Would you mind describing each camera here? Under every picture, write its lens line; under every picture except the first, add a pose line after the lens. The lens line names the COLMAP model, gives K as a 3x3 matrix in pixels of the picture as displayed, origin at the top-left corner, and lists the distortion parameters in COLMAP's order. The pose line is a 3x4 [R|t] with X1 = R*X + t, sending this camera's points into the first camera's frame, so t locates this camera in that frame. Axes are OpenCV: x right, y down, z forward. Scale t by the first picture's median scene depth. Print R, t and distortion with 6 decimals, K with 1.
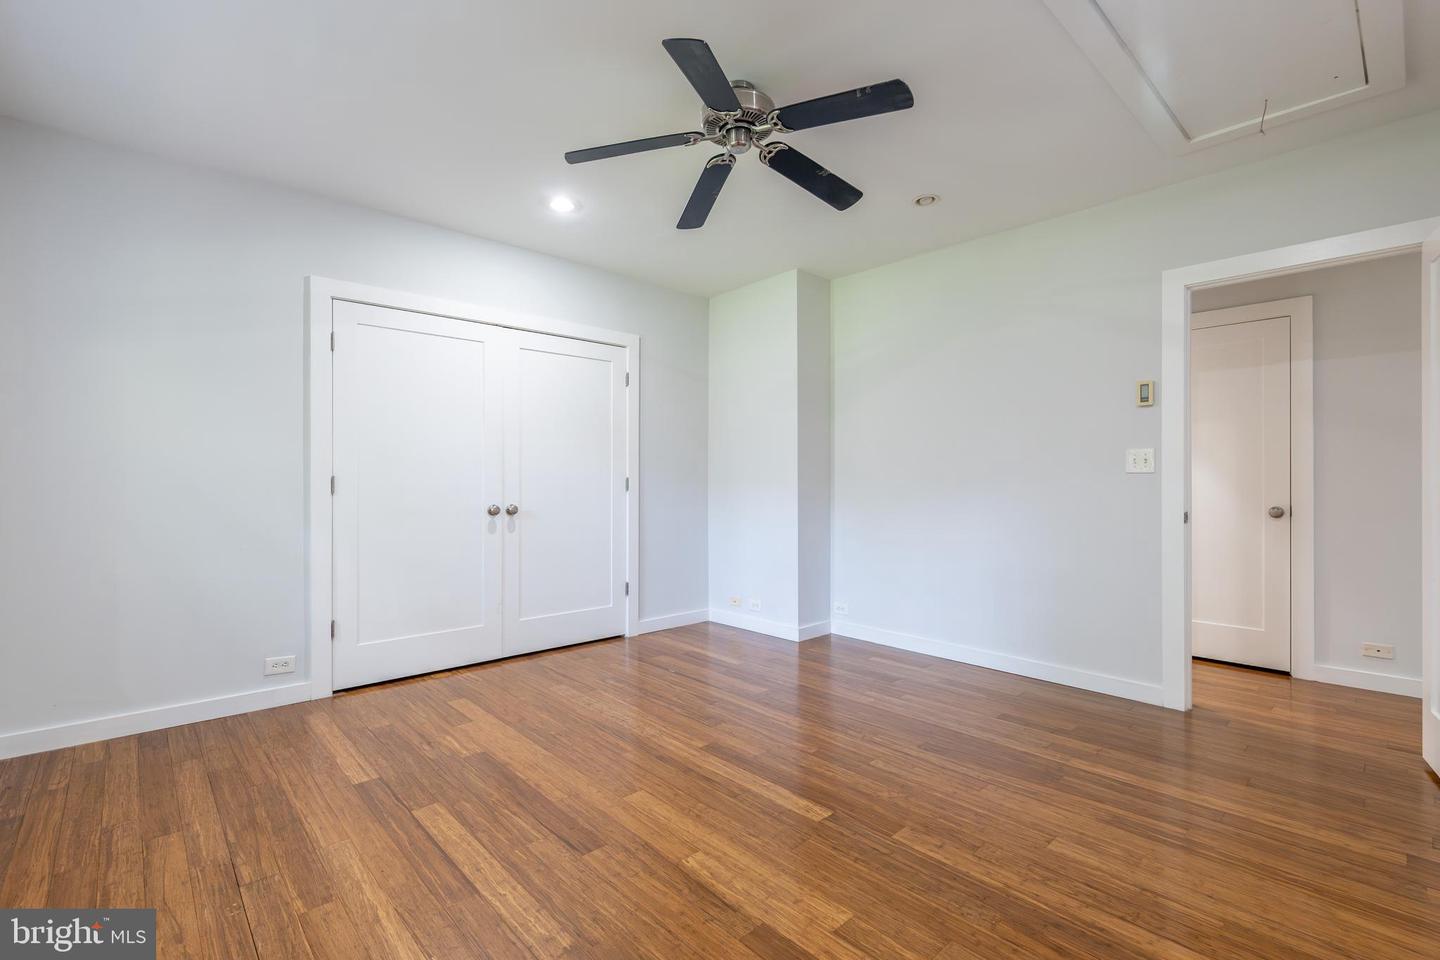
lens RADIAL K [[639.5, 0, 720.0], [0, 639.5, 480.0], [0, 0, 1]] dist [0.000108, -0.000060]
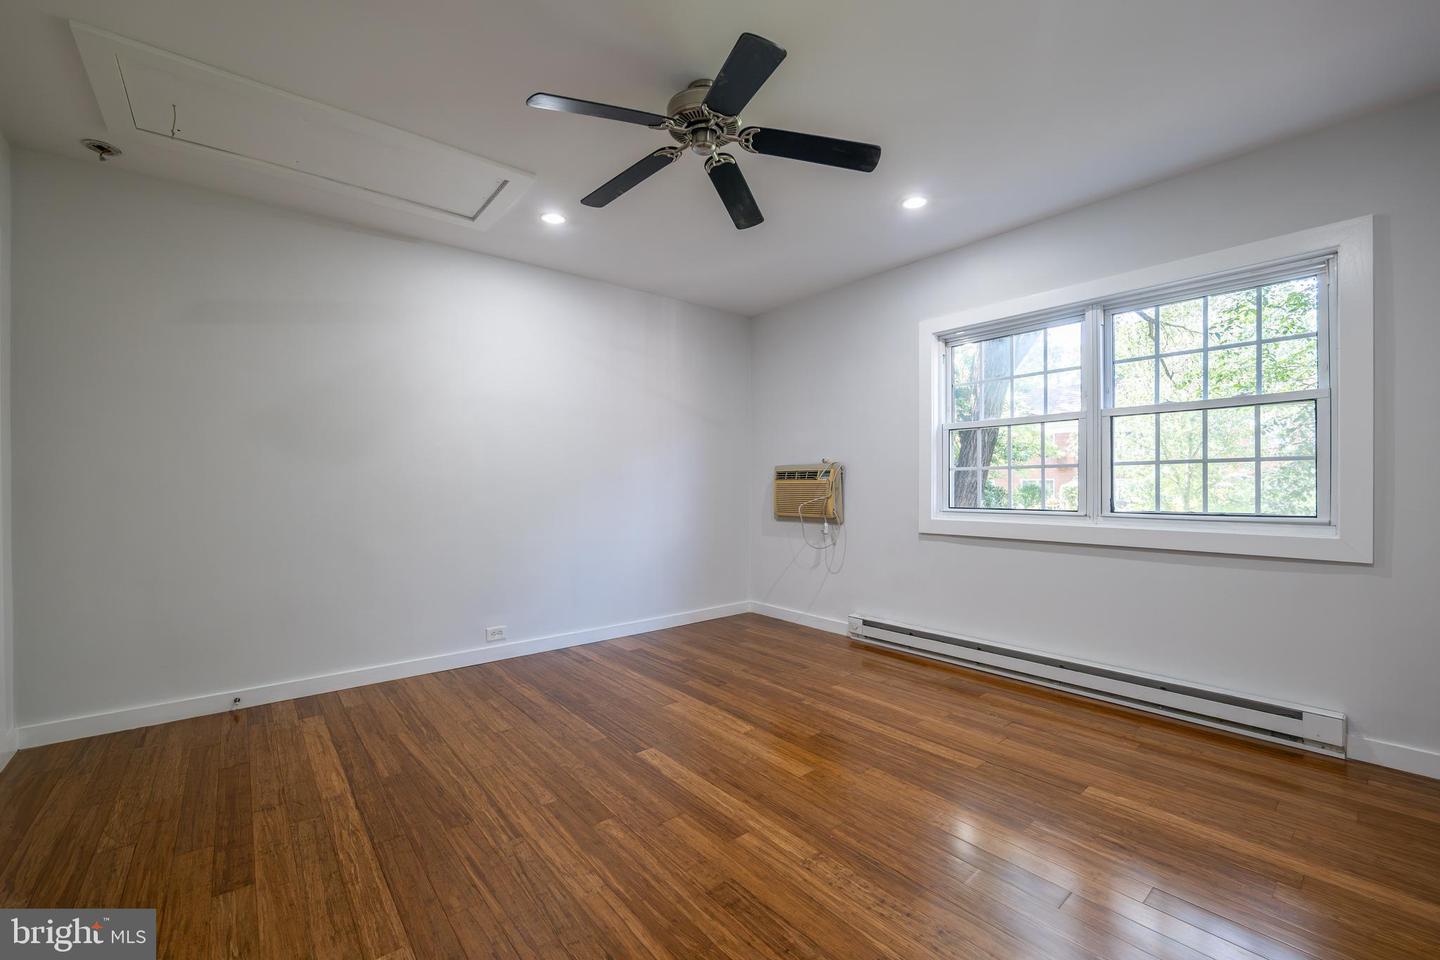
lens RADIAL K [[586.9, 0, 693.5], [0, 586.9, 485.8], [0, 0, 1]] dist [-0.012426, 0.000115]
pose [[-0.995274, 0.003009, 0.097061, -0.036417], [0.003242, 0.999992, 0.002248, -0.000196], [-0.097053, 0.002552, -0.995276, 1.671286]]
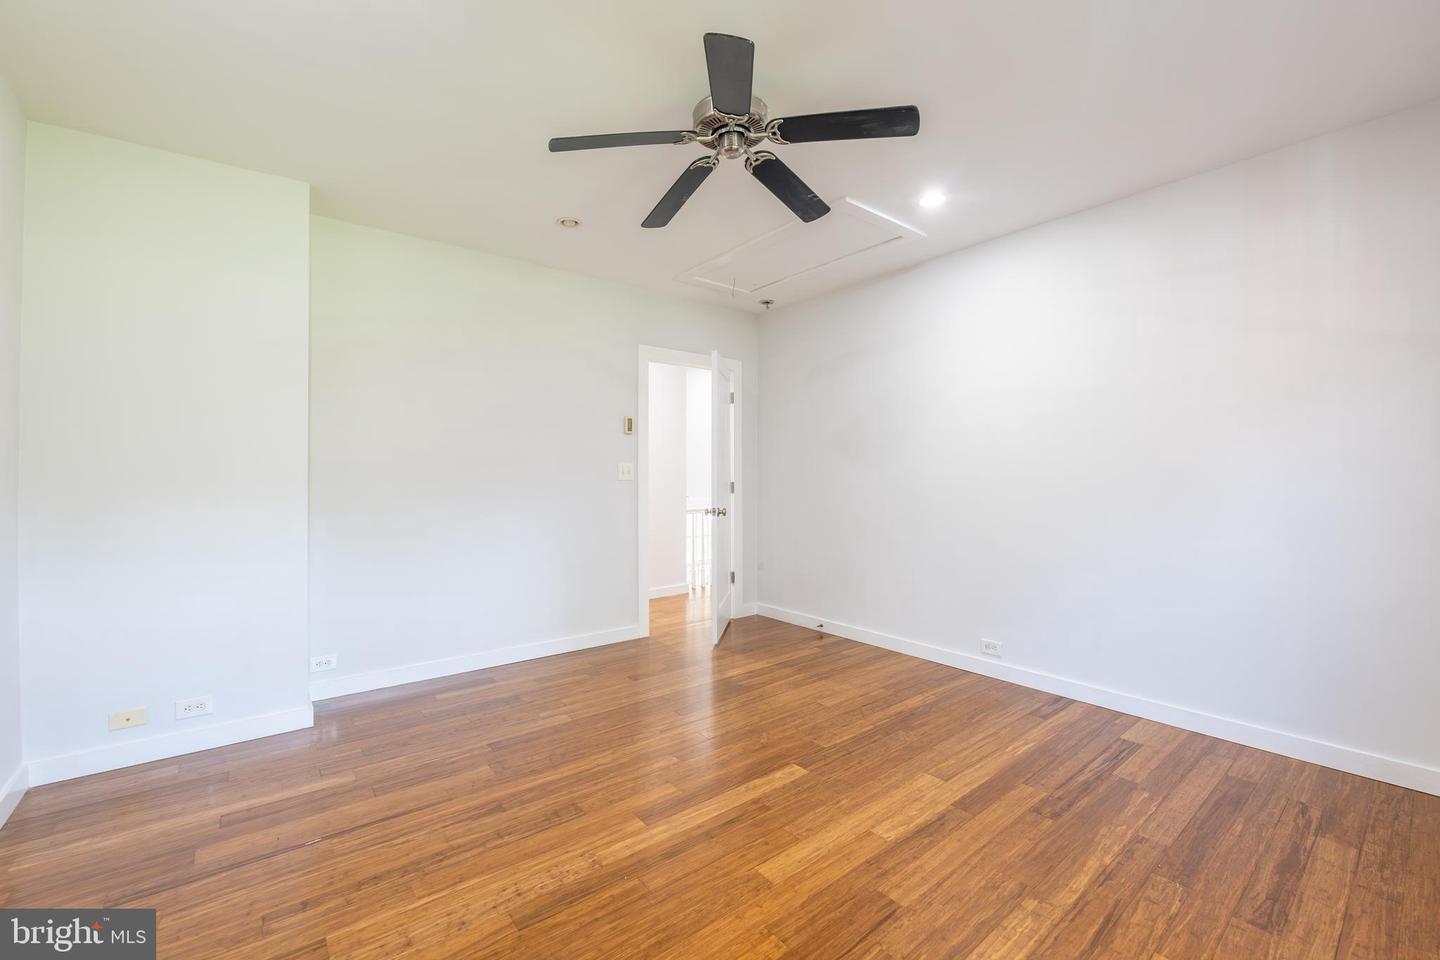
lens RADIAL K [[579.8, 0, 719.1], [0, 579.8, 474.7], [0, 0, 1]] dist [-0.007202, 0.000283]
pose [[0.084667, 0.001798, 0.996408, -0.744271], [0.000814, 0.999998, -0.001874, -0.025672], [-0.996409, 0.000970, 0.084665, 0.828895]]
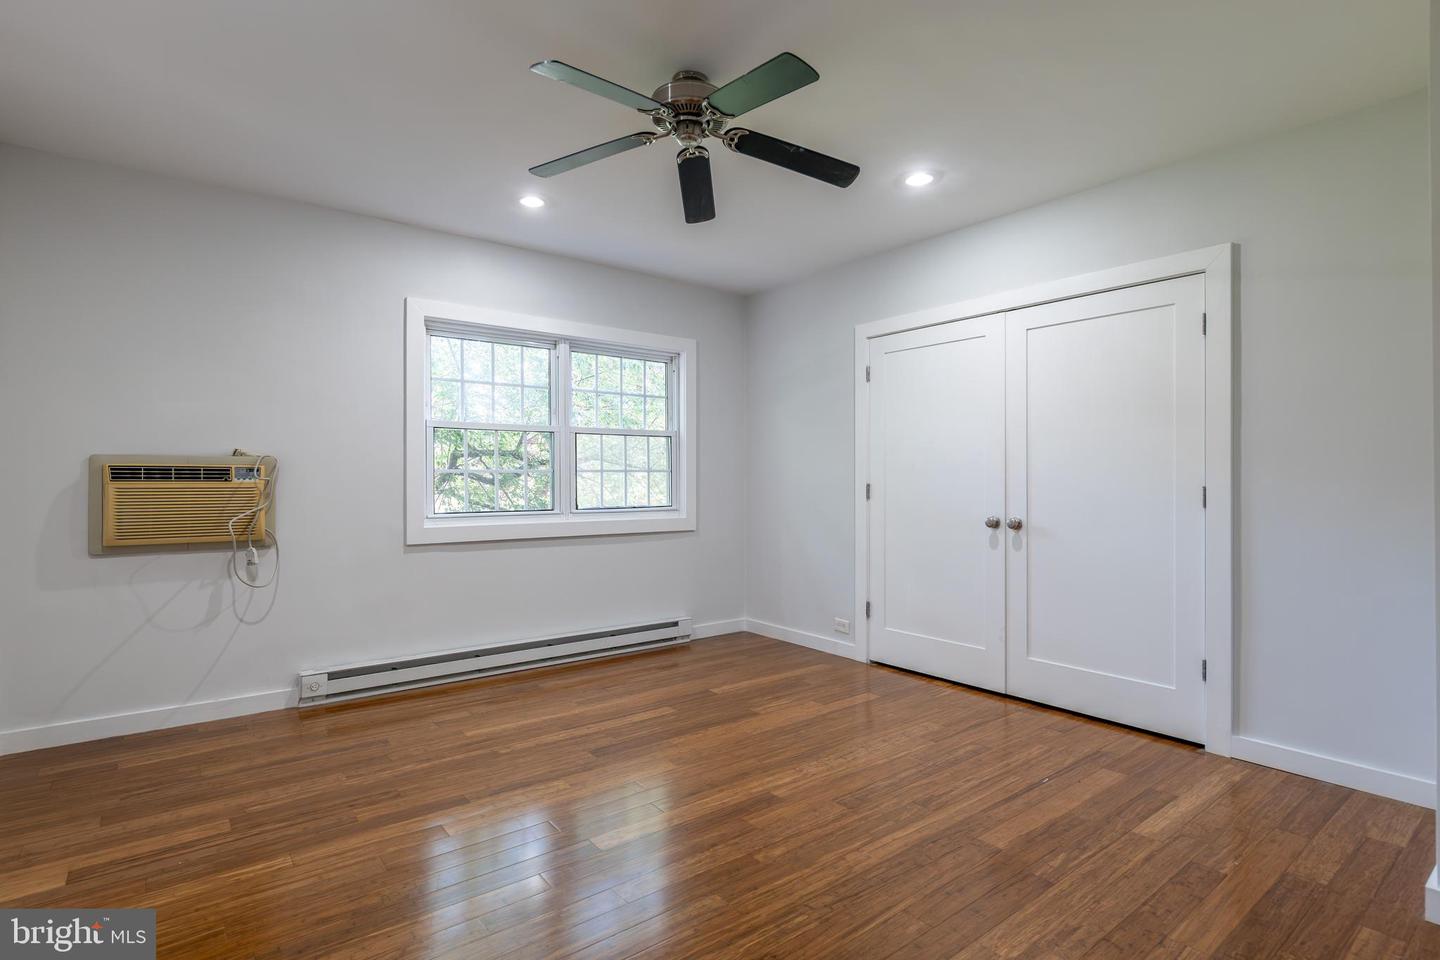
lens RADIAL K [[731.0, 0, 720.0], [0, 731.0, 480.0], [0, 0, 1]] dist [0.001521, -0.000212]
pose [[-0.088935, 0.001061, -0.996037, 0.967975], [-0.000952, 0.999999, 0.001150, -0.017257], [0.996037, 0.001051, -0.088934, 1.000831]]
